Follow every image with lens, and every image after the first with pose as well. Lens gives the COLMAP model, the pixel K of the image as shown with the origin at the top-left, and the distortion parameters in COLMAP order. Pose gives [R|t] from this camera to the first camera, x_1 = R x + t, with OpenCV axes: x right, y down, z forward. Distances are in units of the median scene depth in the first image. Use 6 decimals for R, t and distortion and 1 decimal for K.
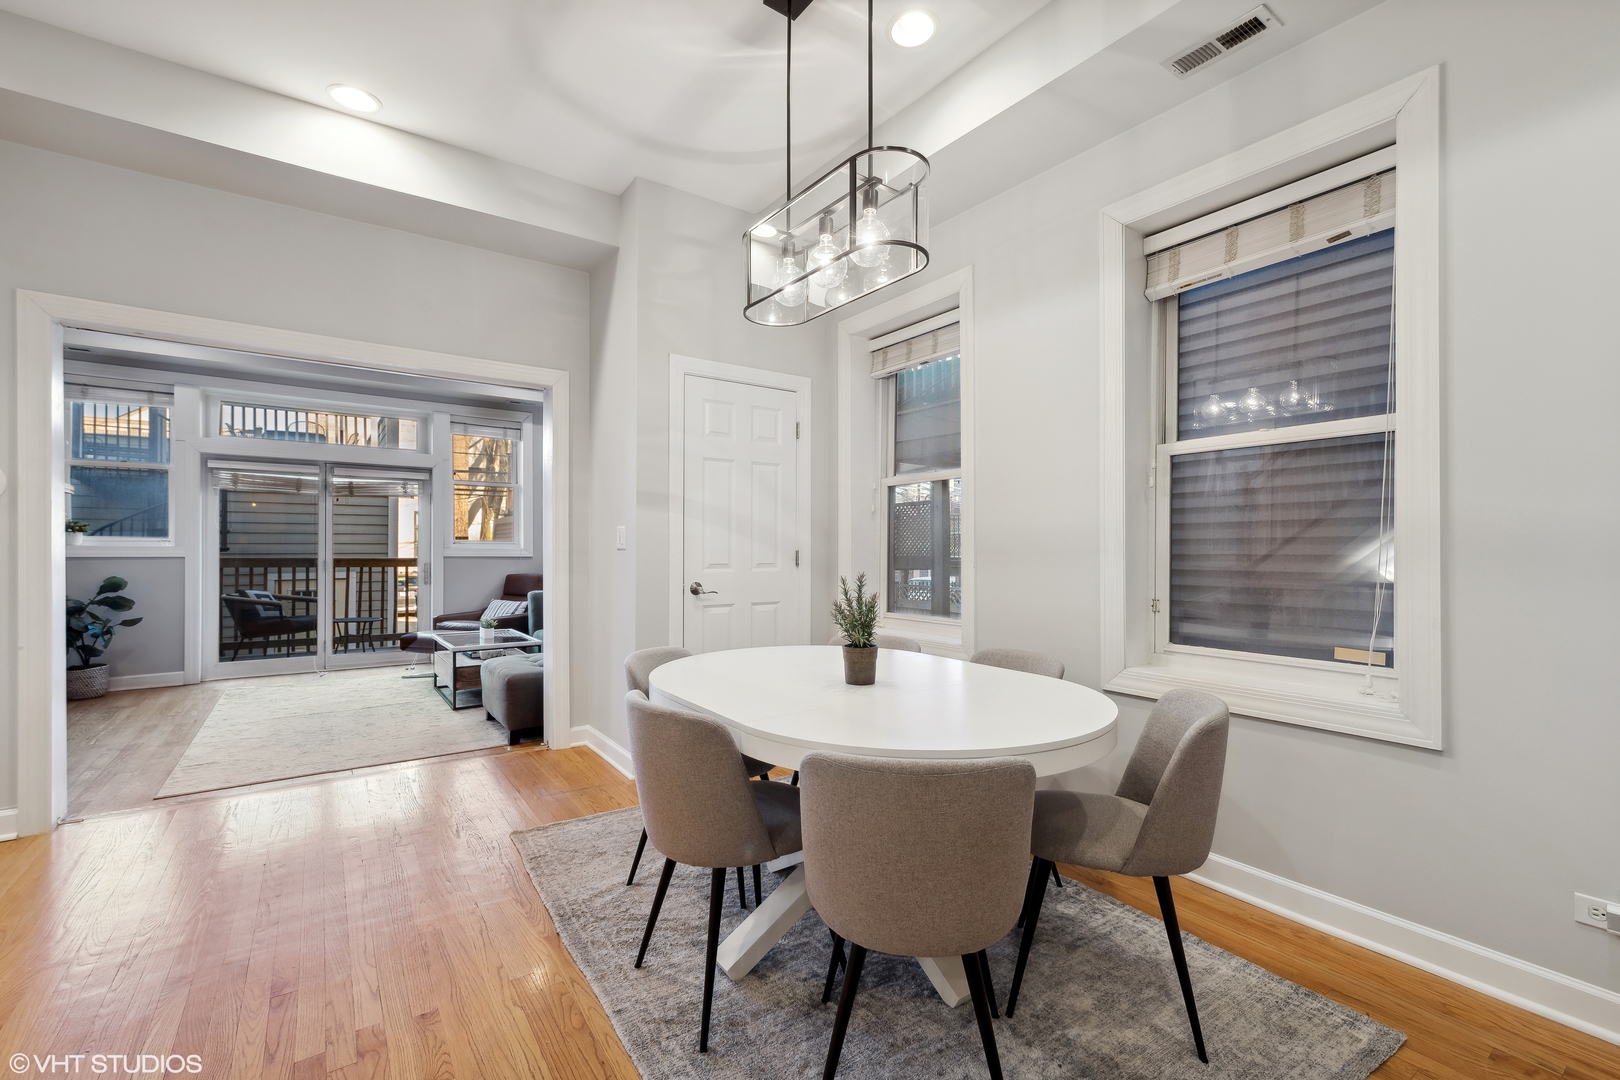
lens RADIAL K [[694.7, 0, 808.7], [0, 694.7, 549.2], [0, 0, 1]] dist [0.012223, -0.000118]
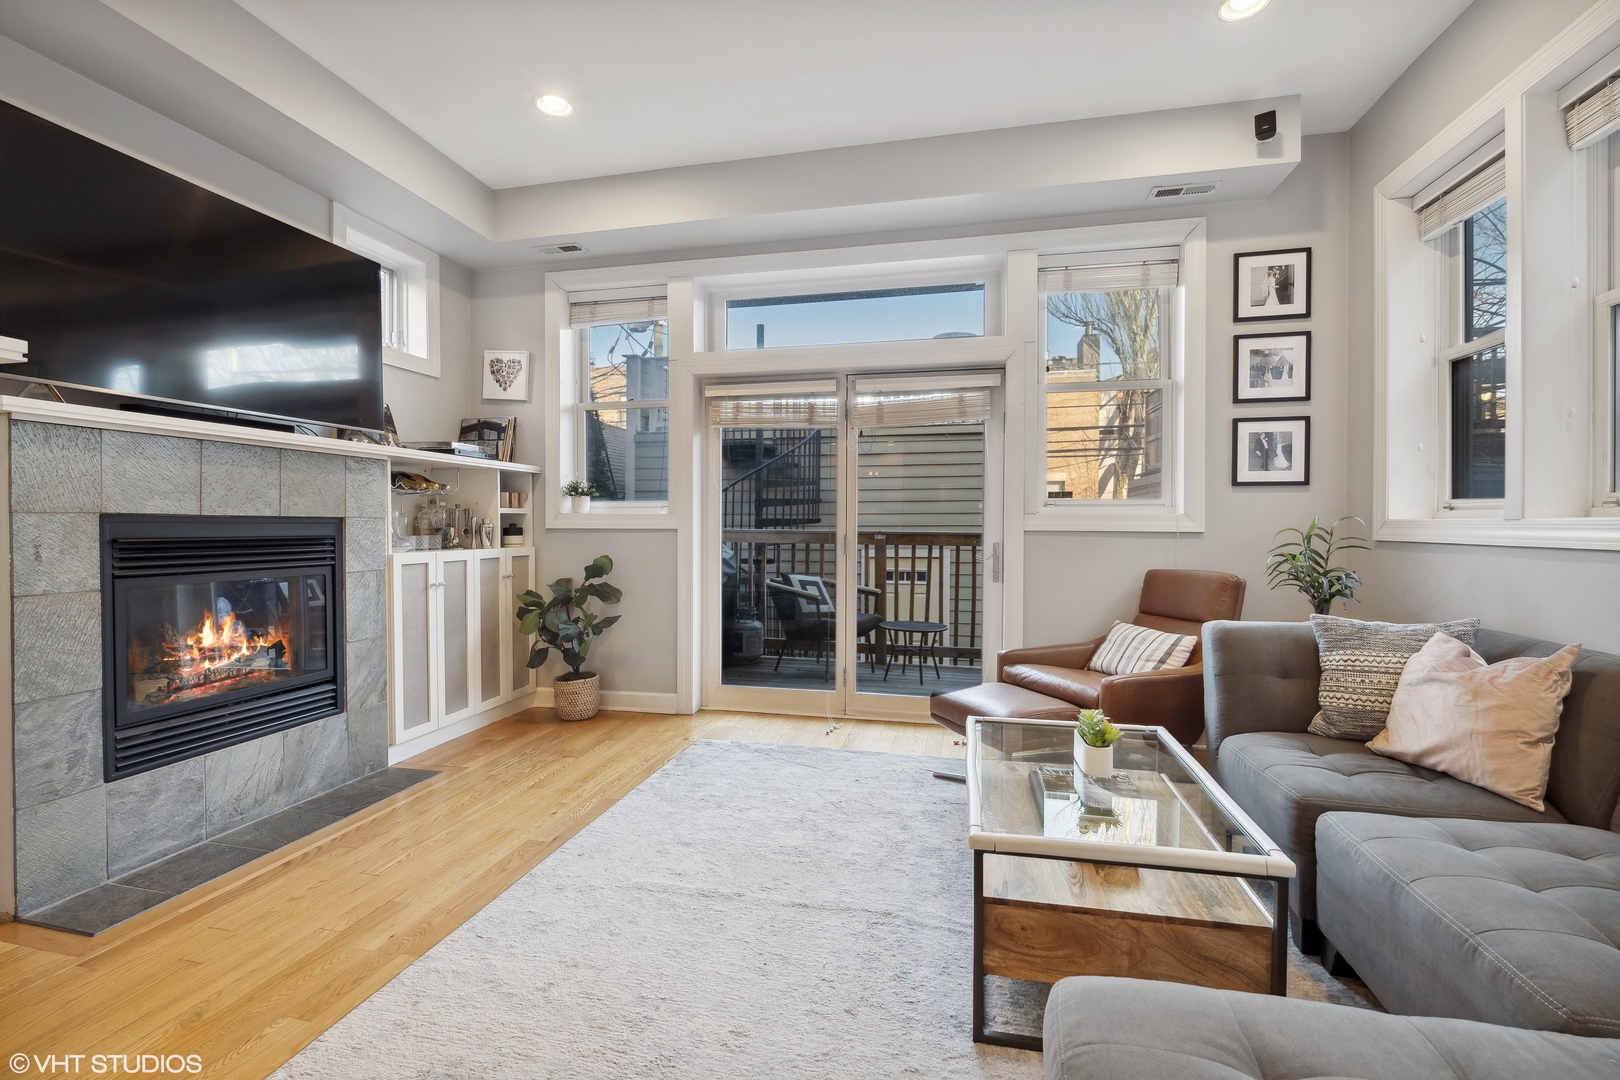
lens RADIAL K [[729.2, 0, 806.0], [0, 729.2, 530.3], [0, 0, 1]] dist [-0.002809, -0.000757]
pose [[0.666262, 0.004397, -0.745705, -0.268354], [0.002000, 0.999968, 0.007683, 0.007110], [0.745715, -0.006610, 0.666232, 0.609374]]
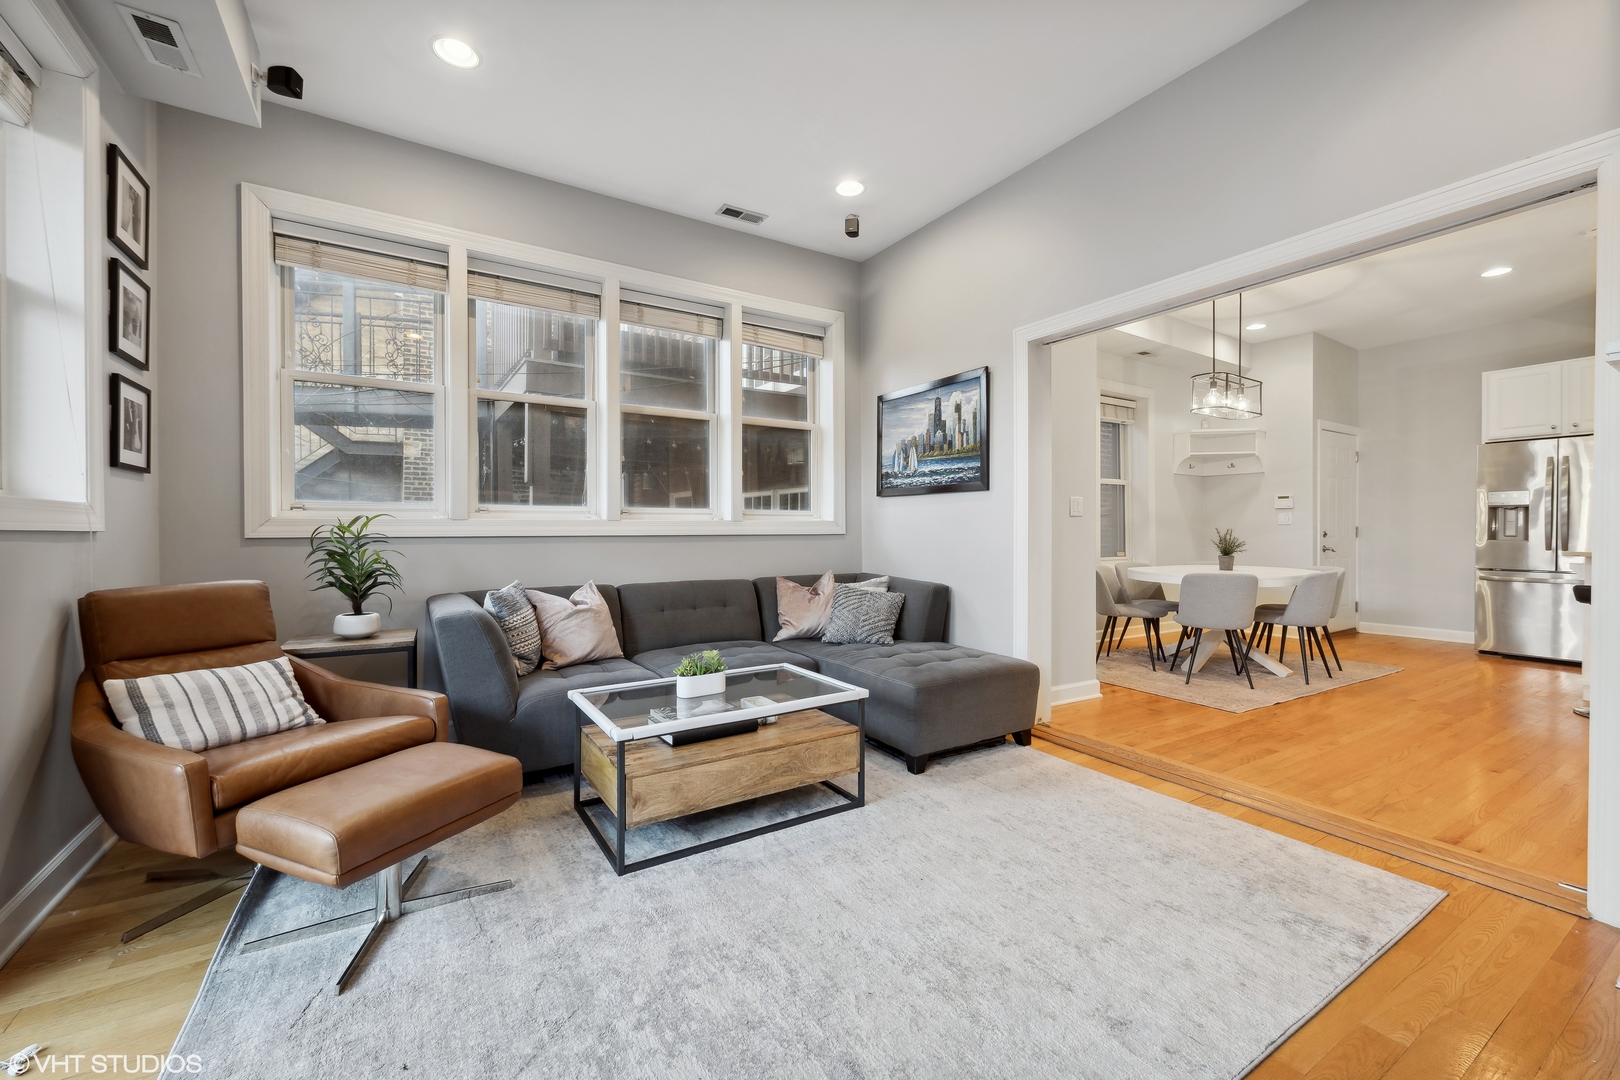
lens RADIAL K [[651.7, 0, 805.4], [0, 651.7, 532.3], [0, 0, 1]] dist [0.001646, 0.000126]
pose [[0.054143, -0.006867, 0.998510, -0.841774], [0.000369, 0.999976, 0.006857, 0.012196], [-0.998533, -0.000003, 0.054145, 0.840153]]
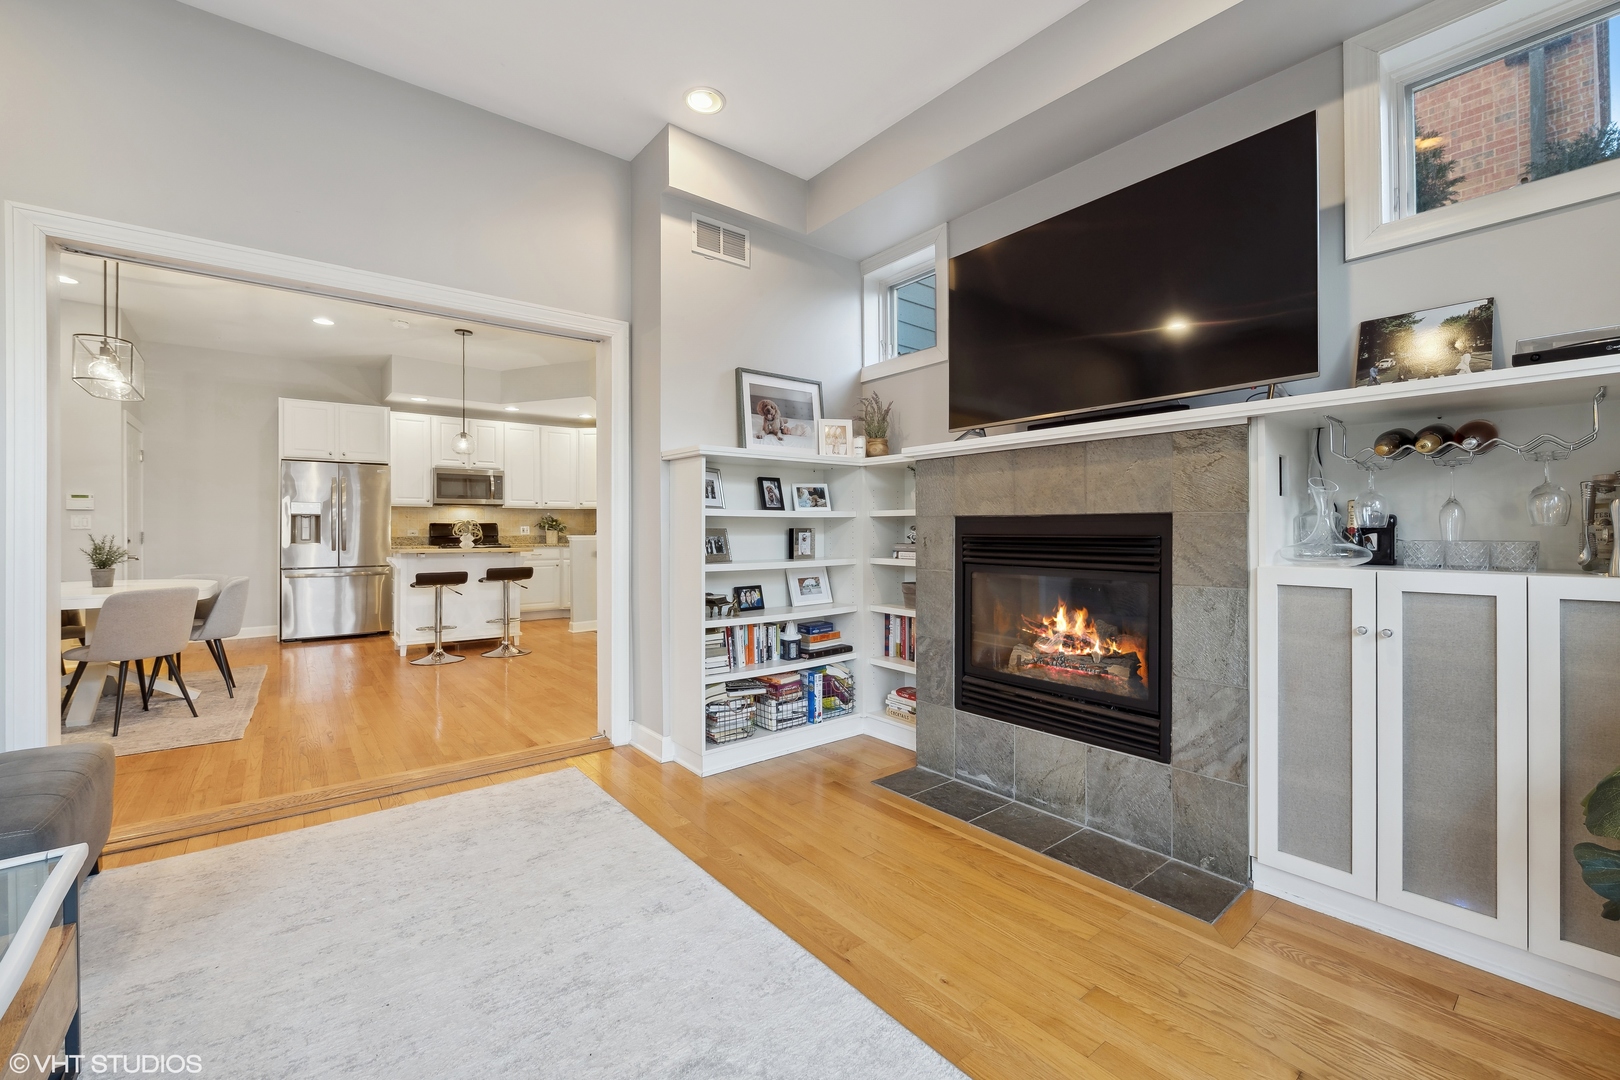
lens RADIAL K [[662.7, 0, 808.7], [0, 662.7, 530.3], [0, 0, 1]] dist [-0.003623, -0.000572]
pose [[-0.998031, 0.001568, -0.062710, -0.652501], [0.001671, 0.999997, -0.001592, 0.011237], [0.062708, -0.001694, -0.998030, 1.060467]]
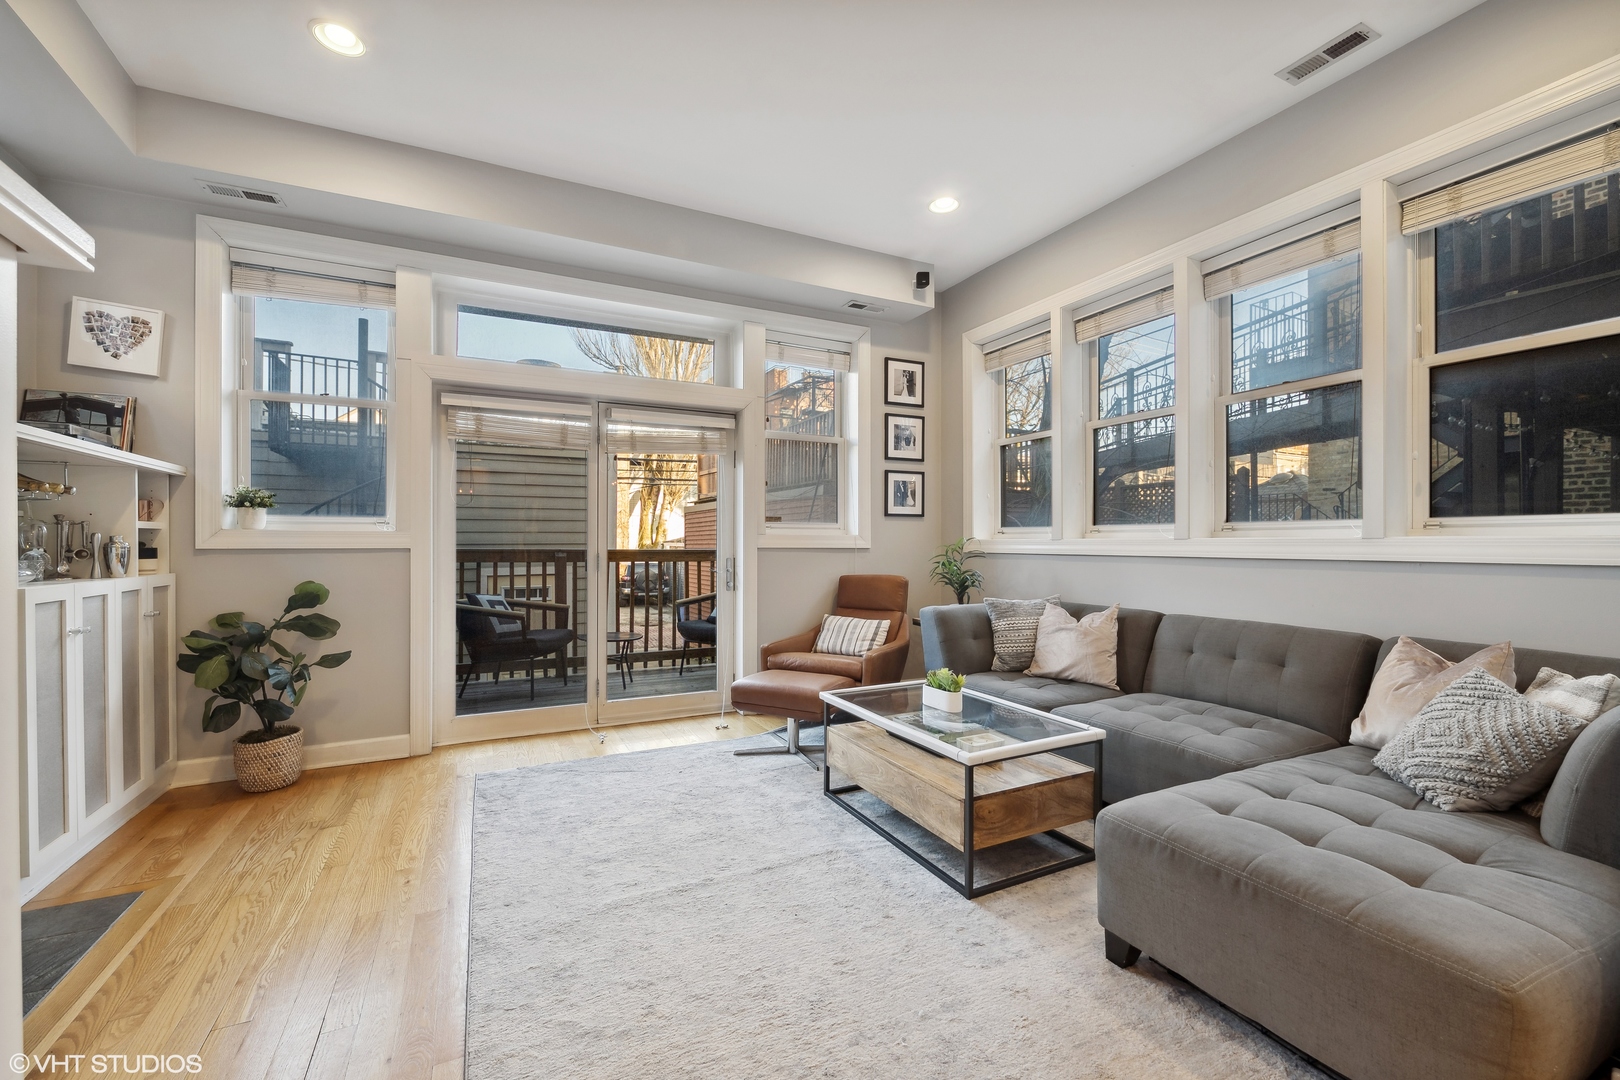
lens RADIAL K [[661.7, 0, 810.0], [0, 661.7, 540.0], [0, 0, 1]] dist [-0.003520, -0.000576]
pose [[0.988397, -0.003194, -0.151859, -0.450146], [0.002836, 0.999993, -0.002578, 0.006269], [0.151866, 0.002118, 0.988399, 0.475152]]
